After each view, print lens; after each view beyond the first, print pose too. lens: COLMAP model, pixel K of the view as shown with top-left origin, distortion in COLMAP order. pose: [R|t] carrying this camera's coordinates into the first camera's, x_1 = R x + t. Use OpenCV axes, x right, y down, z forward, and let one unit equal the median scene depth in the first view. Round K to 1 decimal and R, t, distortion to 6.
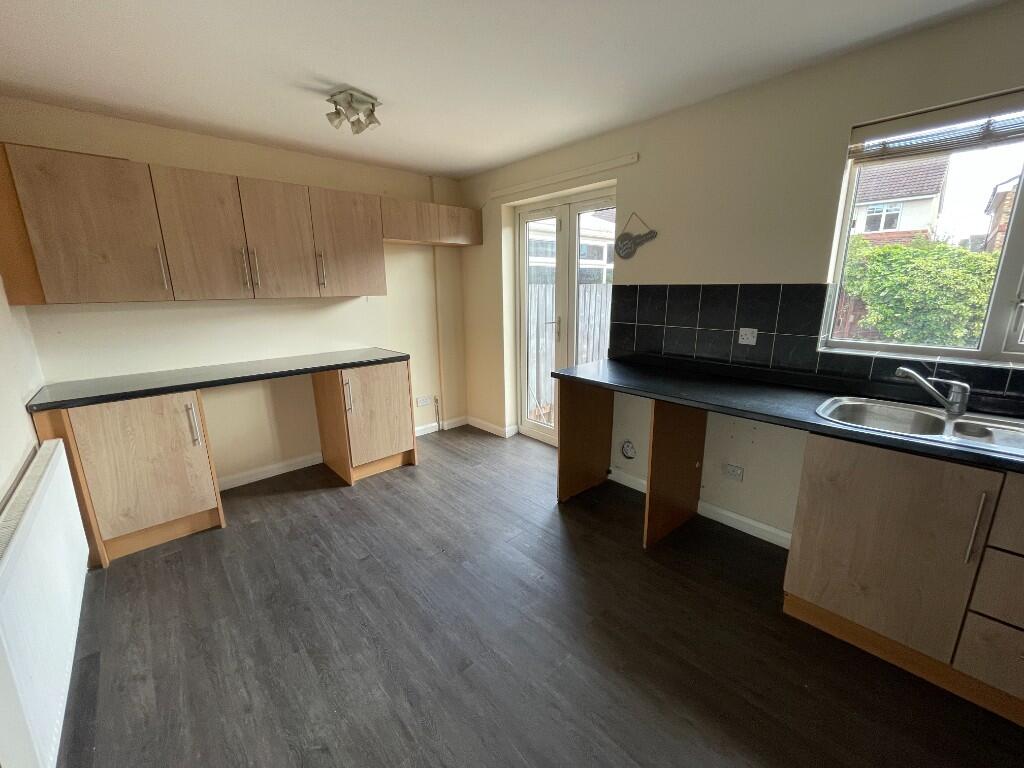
lens RADIAL K [[410.4, 0, 512.9], [0, 410.4, 384.2], [0, 0, 1]] dist [-0.001660, -0.000309]
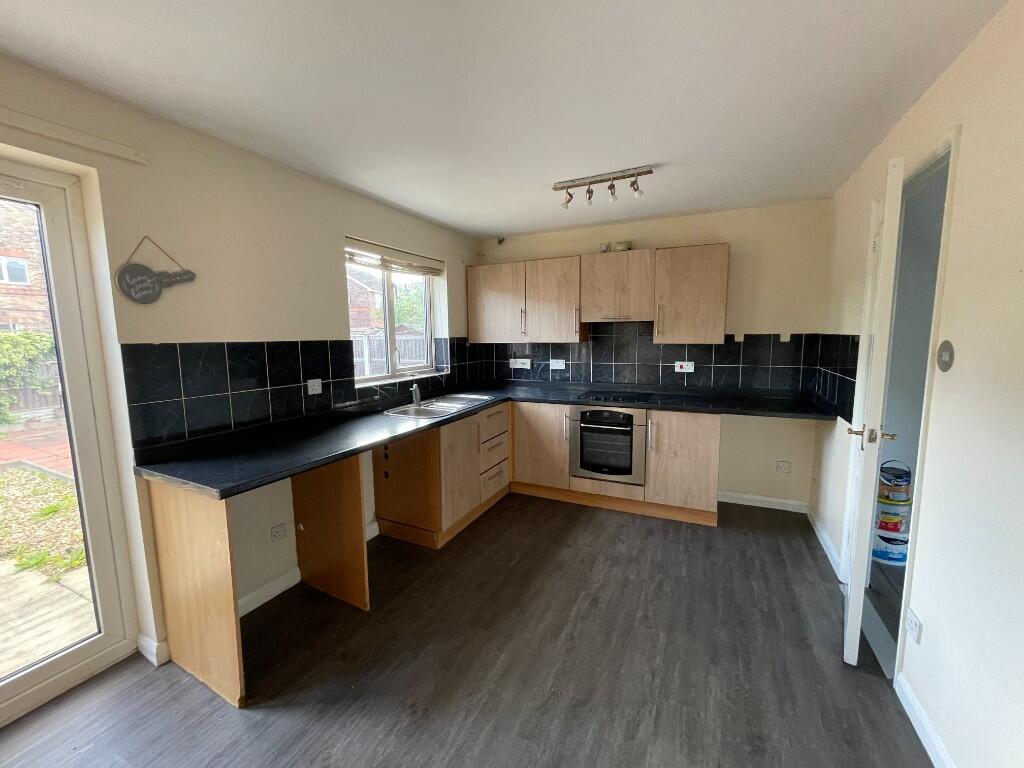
lens RADIAL K [[410.4, 0, 511.3], [0, 410.4, 382.3], [0, 0, 1]] dist [-0.001660, -0.000309]
pose [[-0.366423, -0.094775, 0.925609, -0.643691], [0.228690, 0.955109, 0.188328, -0.214255], [-0.901906, 0.280685, -0.328300, 0.877007]]
